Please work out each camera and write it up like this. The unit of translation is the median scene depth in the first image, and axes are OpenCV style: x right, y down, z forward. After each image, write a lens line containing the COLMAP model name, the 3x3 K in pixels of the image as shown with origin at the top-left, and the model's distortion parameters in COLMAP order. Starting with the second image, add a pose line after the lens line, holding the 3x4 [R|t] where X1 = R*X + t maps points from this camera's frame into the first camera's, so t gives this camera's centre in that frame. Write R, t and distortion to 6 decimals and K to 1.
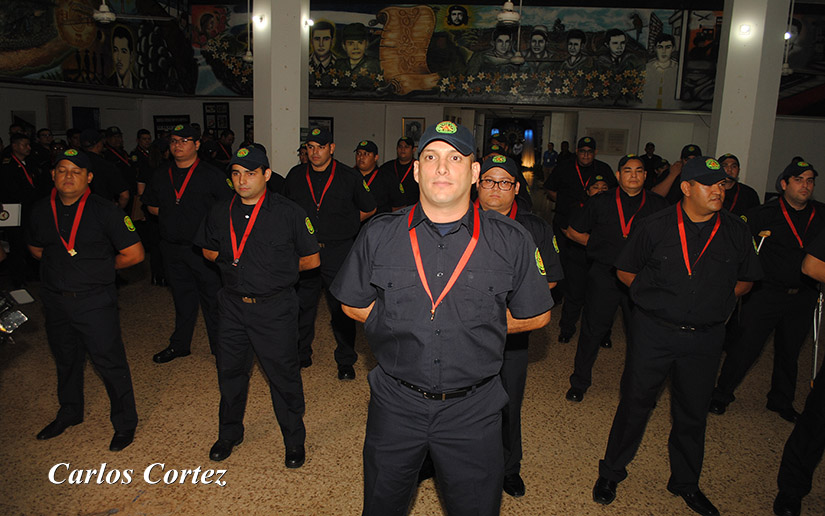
lens RADIAL K [[644.9, 0, 412.4], [0, 644.9, 263.4], [0, 0, 1]] dist [-0.079963, 0.009147]
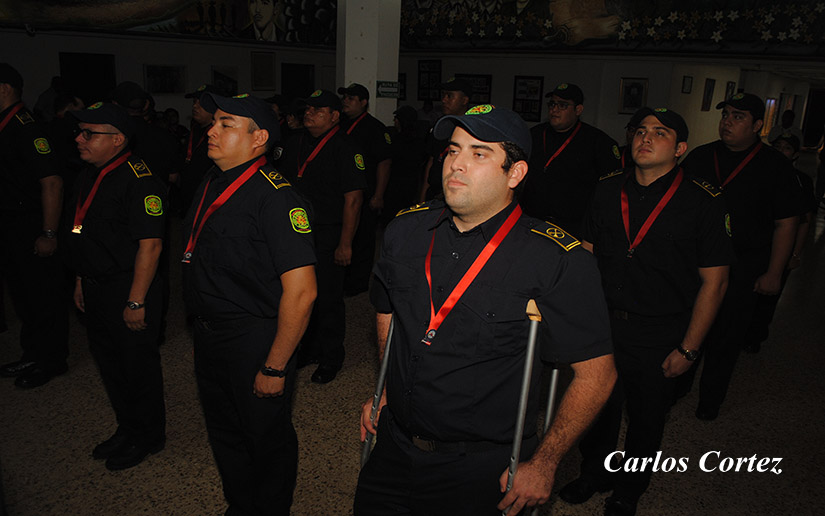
lens RADIAL K [[644.9, 0, 430.5], [0, 644.9, 261.0], [0, 0, 1]] dist [-0.079963, 0.009147]
pose [[0.865124, 0.135872, -0.482803, 0.262441], [-0.115922, 0.990711, 0.071092, -0.036400], [0.487977, -0.005536, 0.872839, 0.241723]]
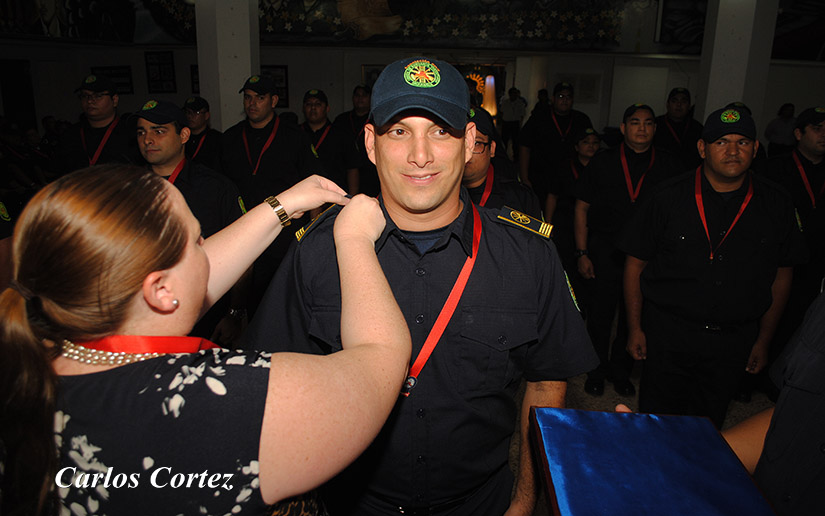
lens RADIAL K [[644.9, 0, 416.5], [0, 644.9, 254.2], [0, 0, 1]] dist [-0.079963, 0.009147]
pose [[0.998036, -0.027115, 0.056477, 0.001961], [0.023529, 0.997722, 0.063226, -0.013019], [-0.058062, -0.061773, 0.996400, 0.068436]]
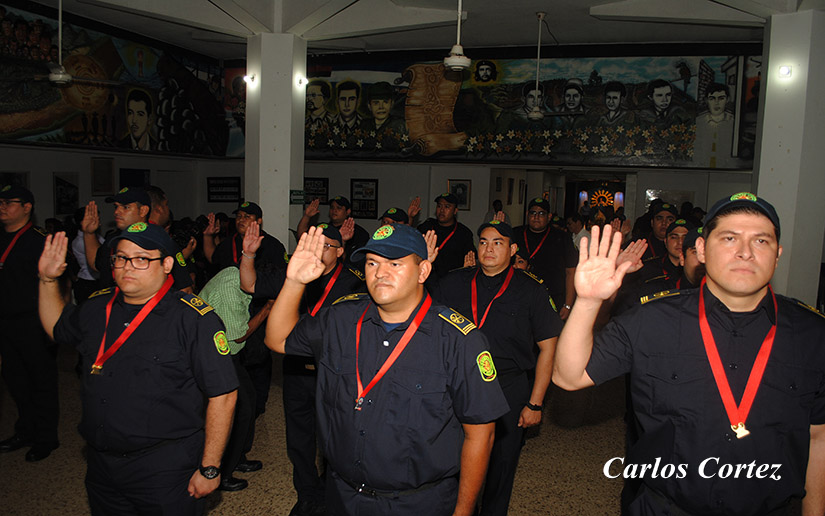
lens RADIAL K [[644.9, 0, 418.3], [0, 644.9, 261.3], [0, 0, 1]] dist [-0.079963, 0.009147]
pose [[0.985790, 0.017598, -0.167060, 0.138442], [-0.034149, 0.994725, -0.096727, -0.017886], [0.164476, 0.101058, 0.981191, 0.093463]]
